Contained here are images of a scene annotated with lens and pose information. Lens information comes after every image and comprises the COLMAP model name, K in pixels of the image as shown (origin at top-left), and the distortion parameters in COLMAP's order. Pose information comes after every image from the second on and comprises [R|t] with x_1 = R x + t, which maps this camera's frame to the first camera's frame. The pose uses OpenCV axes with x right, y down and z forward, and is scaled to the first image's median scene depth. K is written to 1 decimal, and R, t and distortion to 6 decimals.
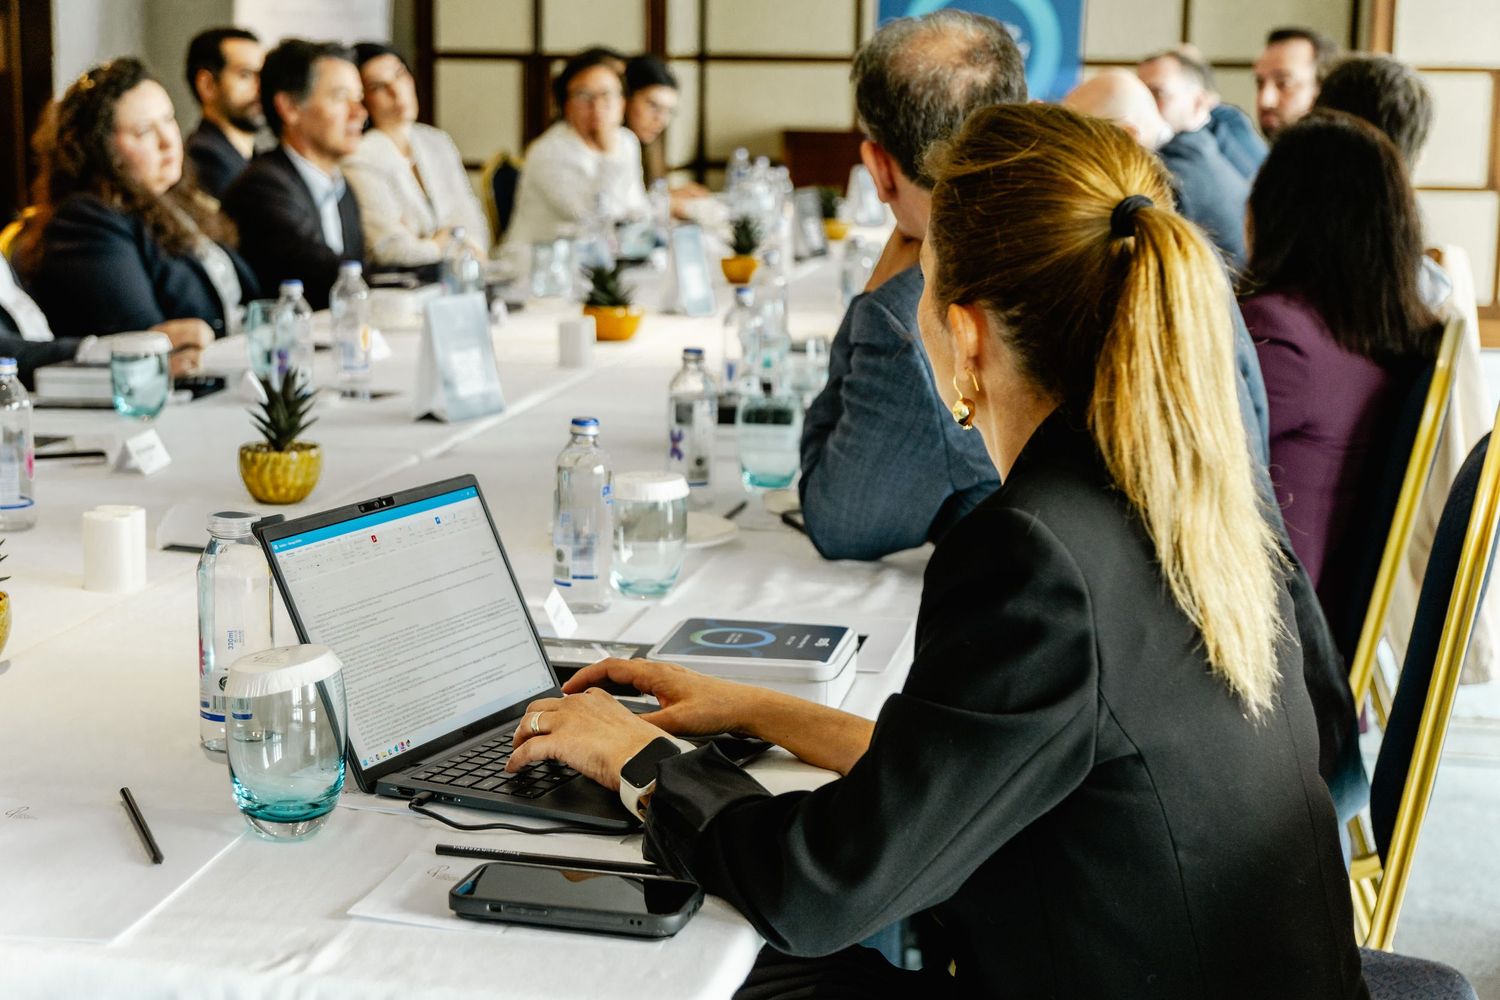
lens RADIAL K [[2426.3, 0, 750.0], [0, 2426.3, 500.0], [0, 0, 1]] dist [-0.003979, 0.036387]
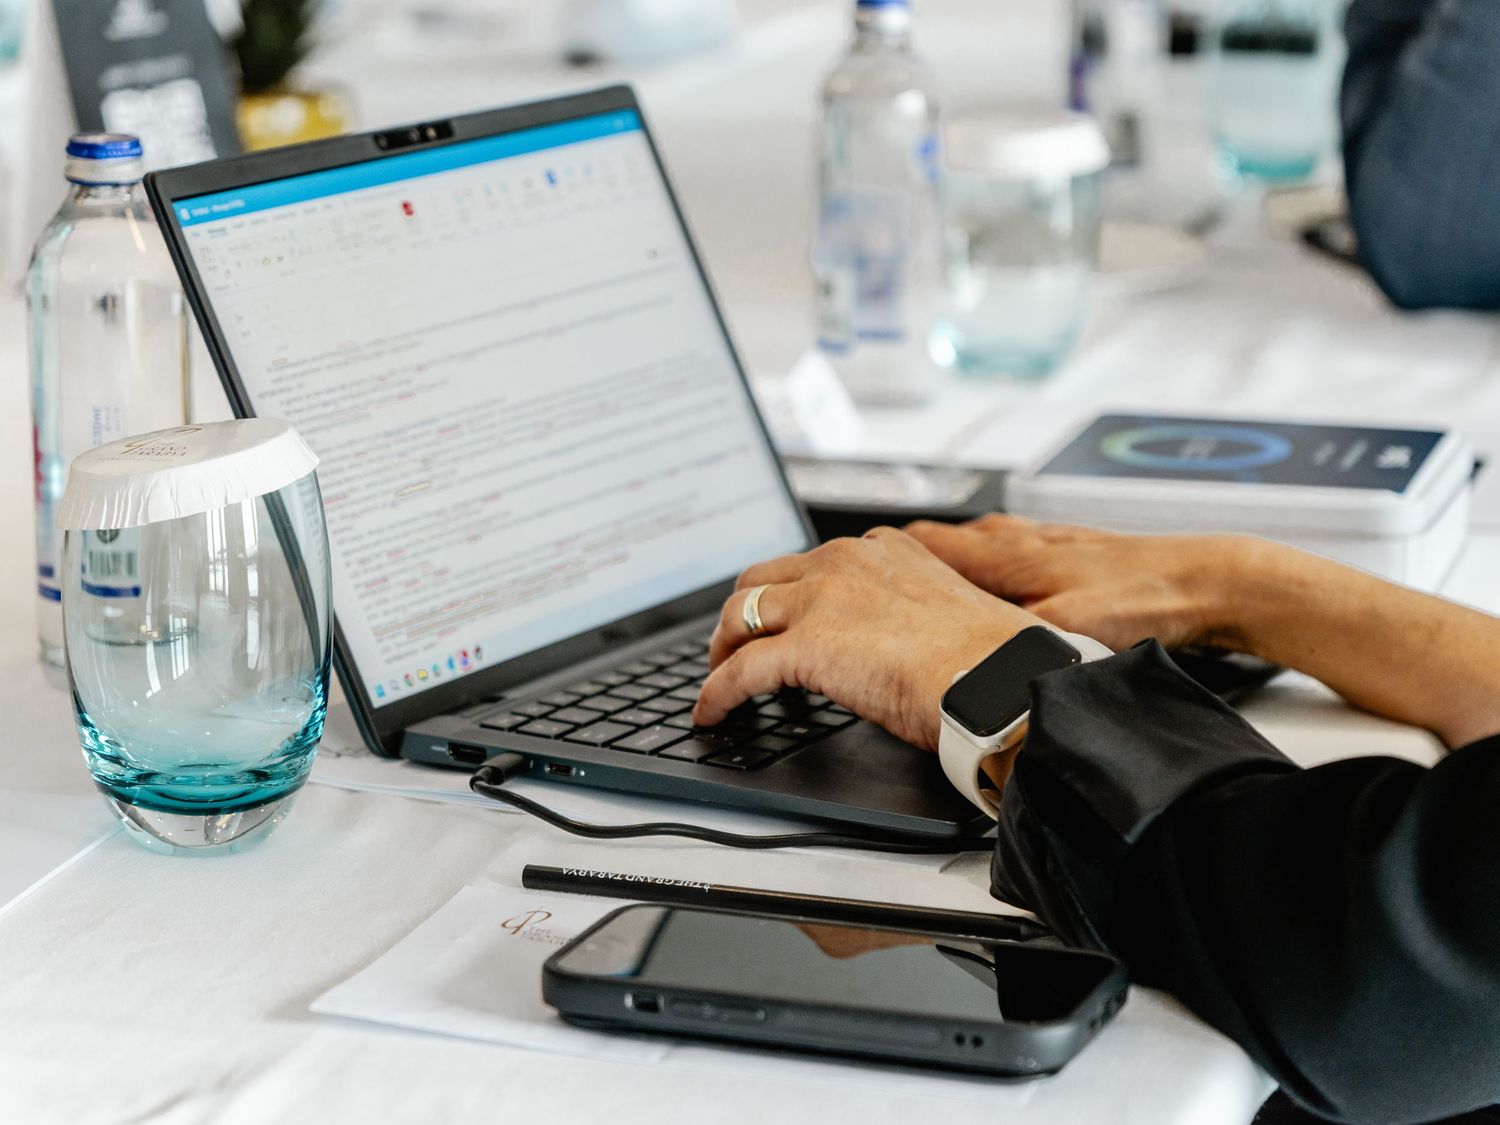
lens RADIAL K [[4182.3, 0, 750.0], [0, 4182.3, 562.5], [0, 0, 1]] dist [-0.521895, 12.745340]
pose [[0.993661, 0.004666, -0.112318, -0.002788], [-0.000154, 0.999194, 0.040141, 0.053841], [0.112415, -0.039870, 0.992861, 0.239475]]
